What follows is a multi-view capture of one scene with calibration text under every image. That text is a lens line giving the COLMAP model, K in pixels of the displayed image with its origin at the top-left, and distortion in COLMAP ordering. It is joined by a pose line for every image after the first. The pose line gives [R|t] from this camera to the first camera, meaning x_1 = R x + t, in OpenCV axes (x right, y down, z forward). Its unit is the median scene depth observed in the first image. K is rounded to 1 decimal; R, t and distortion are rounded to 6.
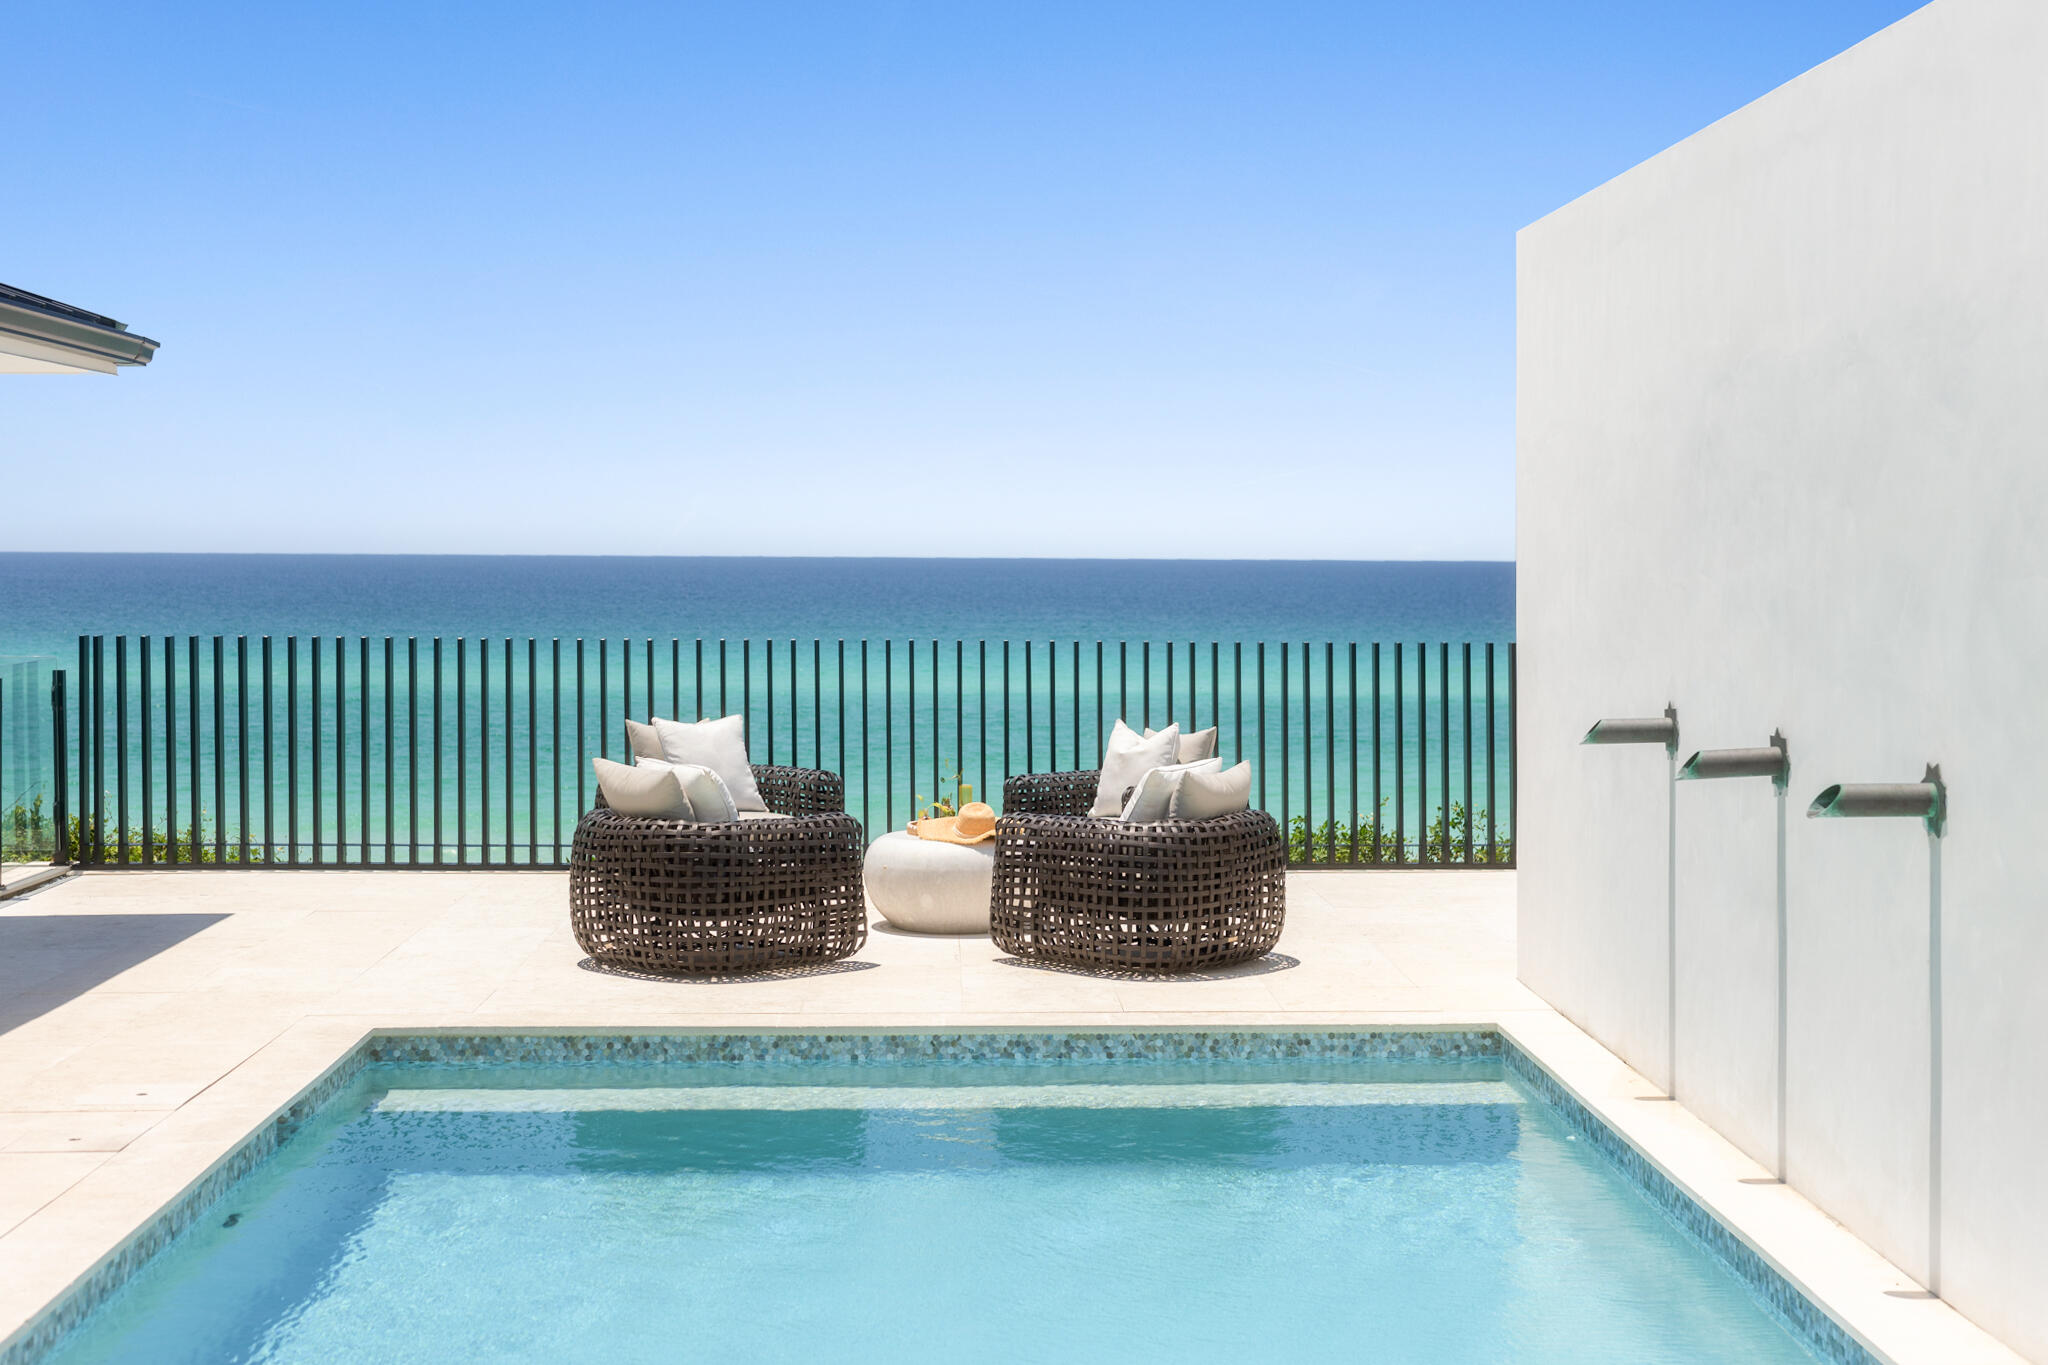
lens RADIAL K [[2978.2, 0, 974.1], [0, 2978.2, 553.4], [0, 0, 1]] dist [0.014079, 0.000000]
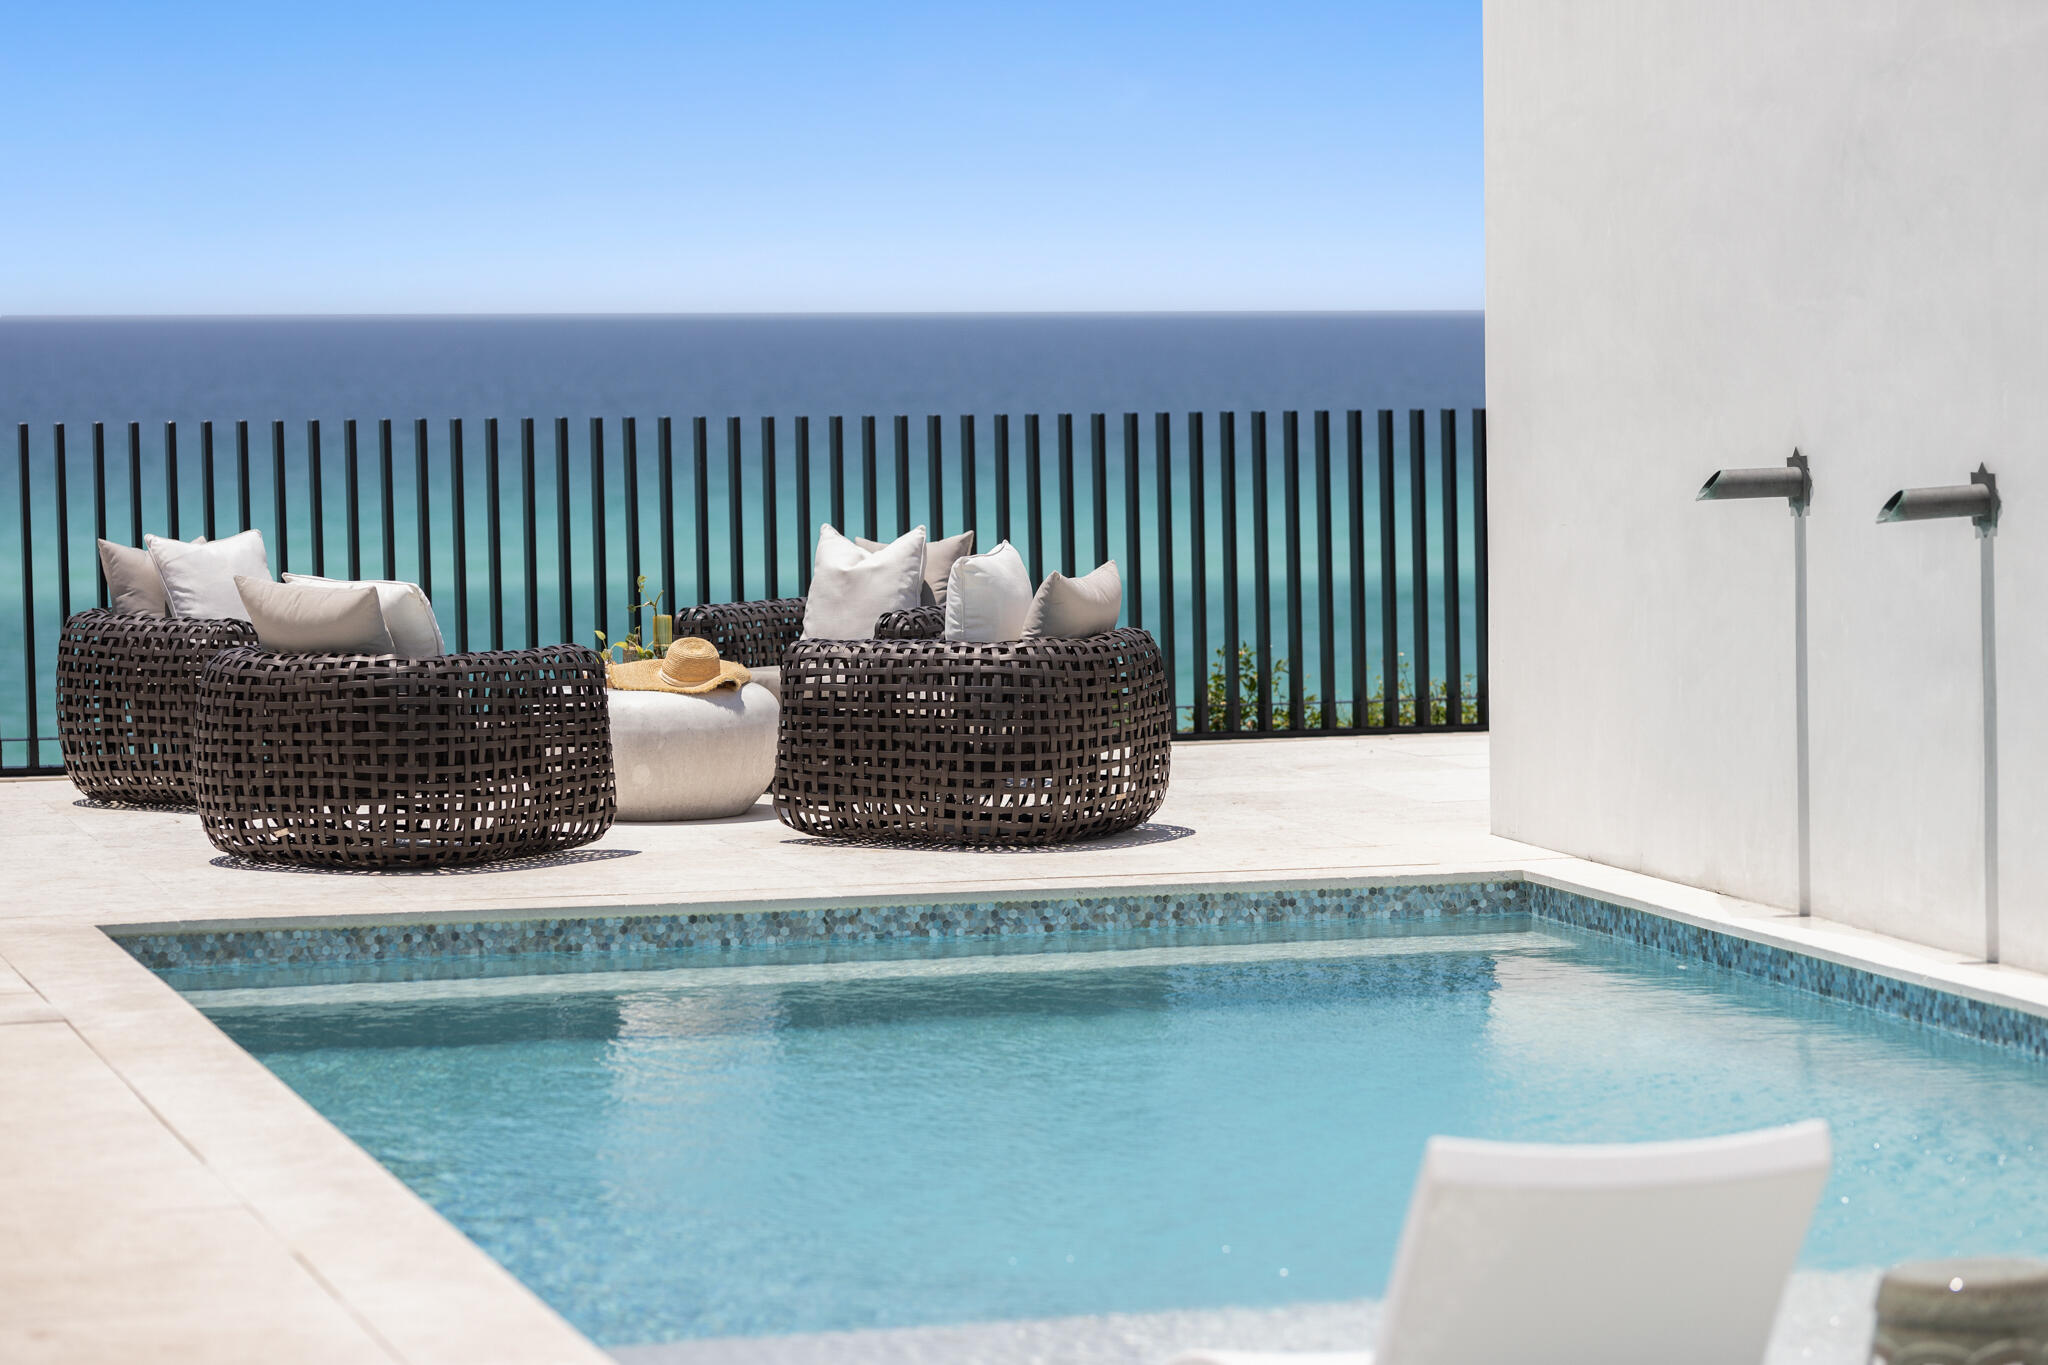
lens RADIAL K [[6116.0, 0, 1026.1], [0, 6116.0, 683.1], [0, 0, 1]] dist [0.039034, 0.000000]
pose [[0.967857, -0.025414, 0.250214, -0.354685], [0.010453, 0.998087, 0.060940, 0.008401], [-0.251284, -0.056365, 0.966271, -0.526225]]
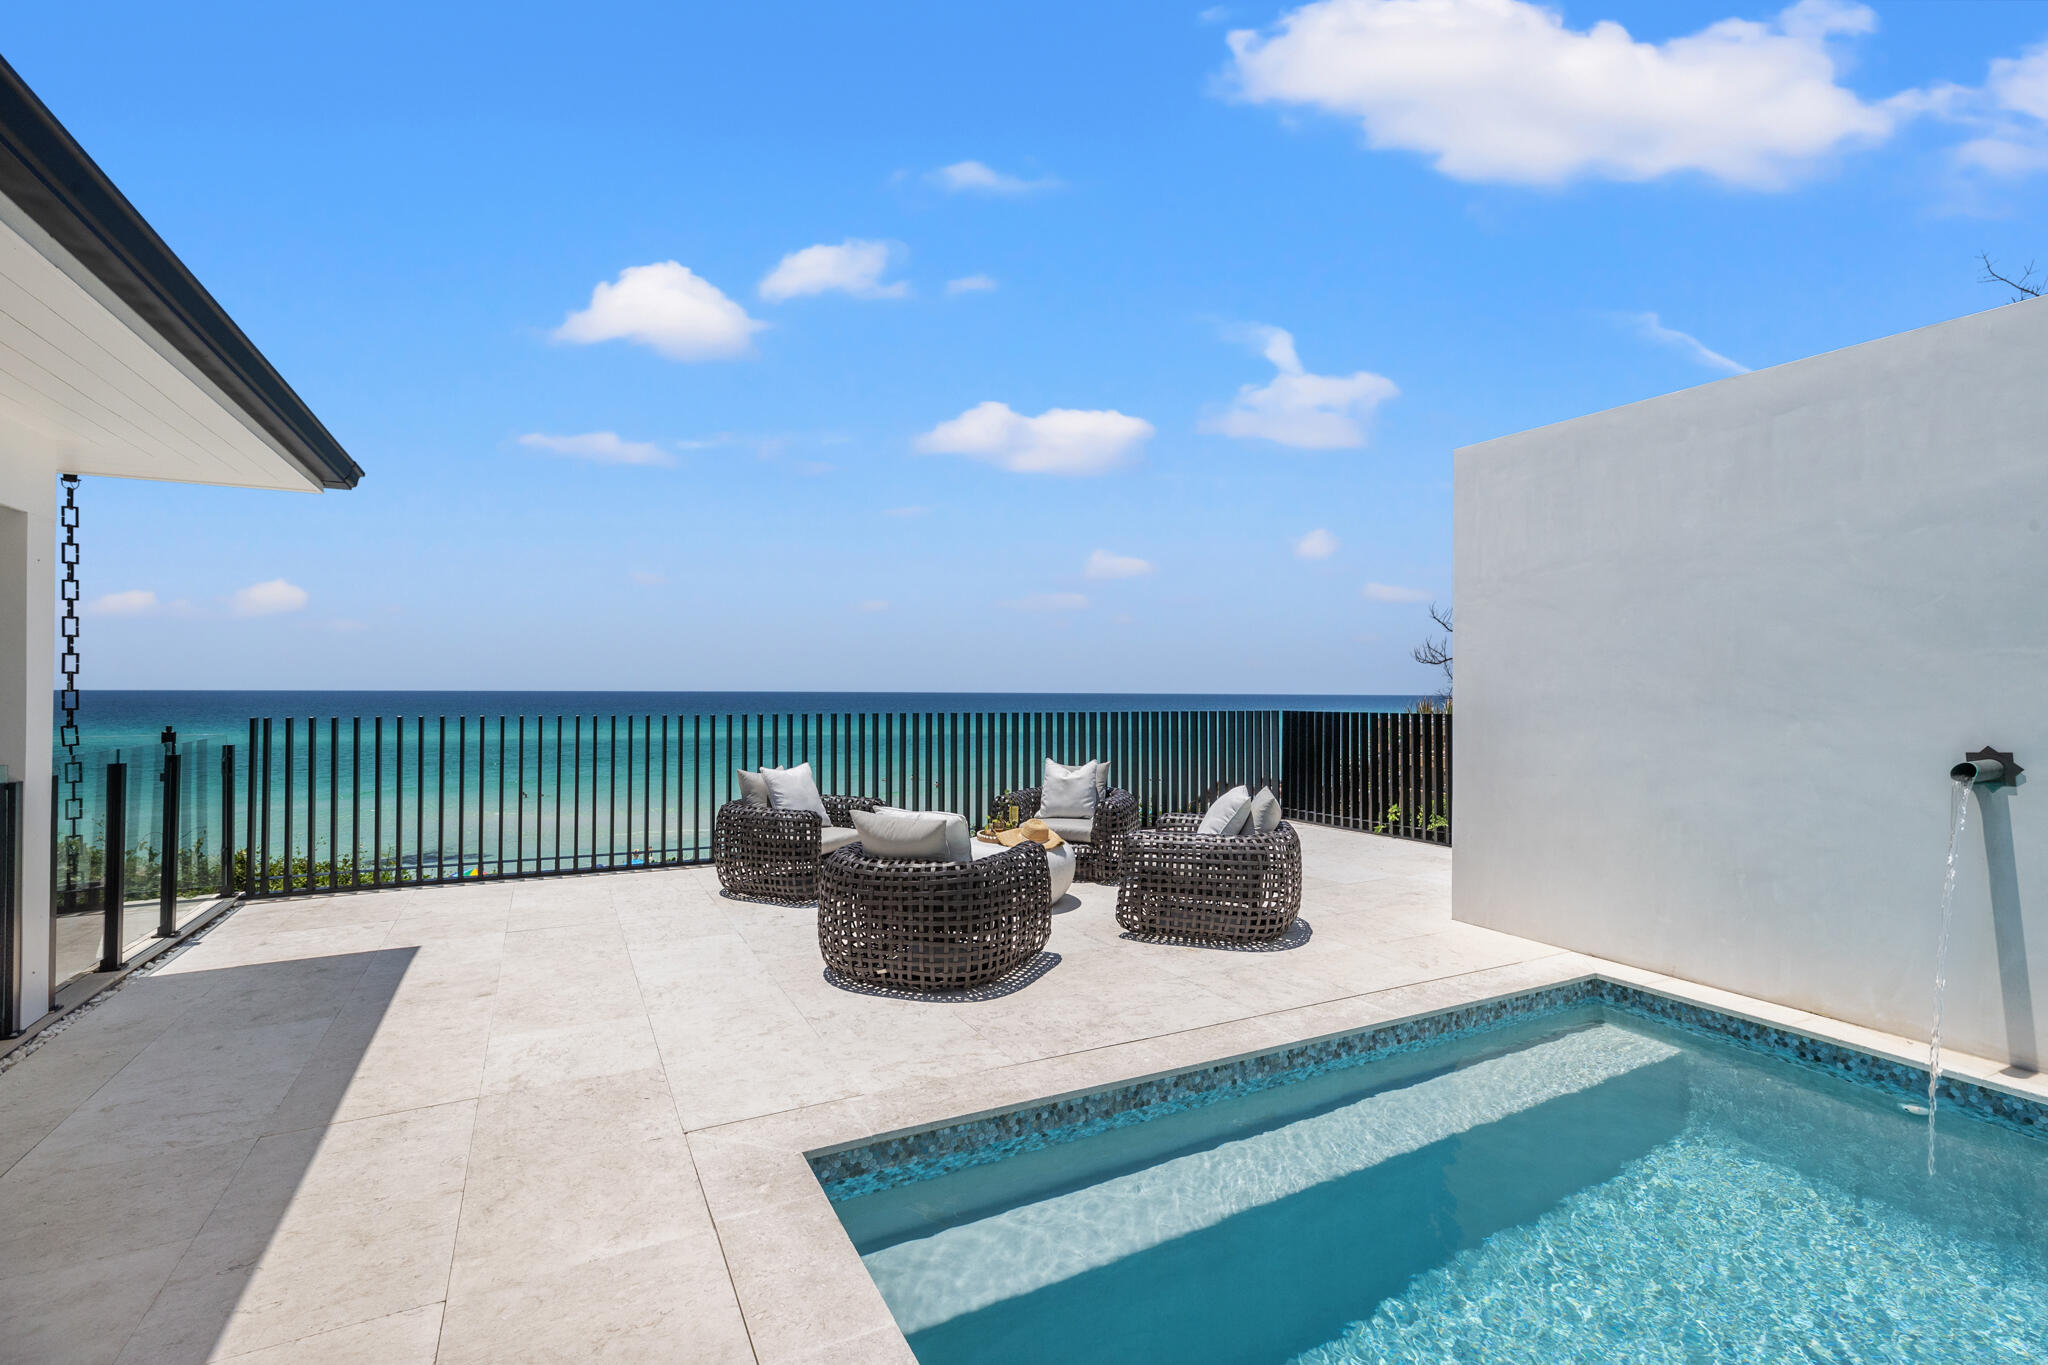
lens RADIAL K [[937.6, 0, 1022.7], [0, 937.6, 683.7], [0, 0, 1]] dist [0.001631, 0.002194]
pose [[0.896789, 0.002564, 0.442452, -0.263641], [-0.000173, 0.999985, -0.005445, 0.023608], [-0.442459, 0.004806, 0.896776, 0.720862]]
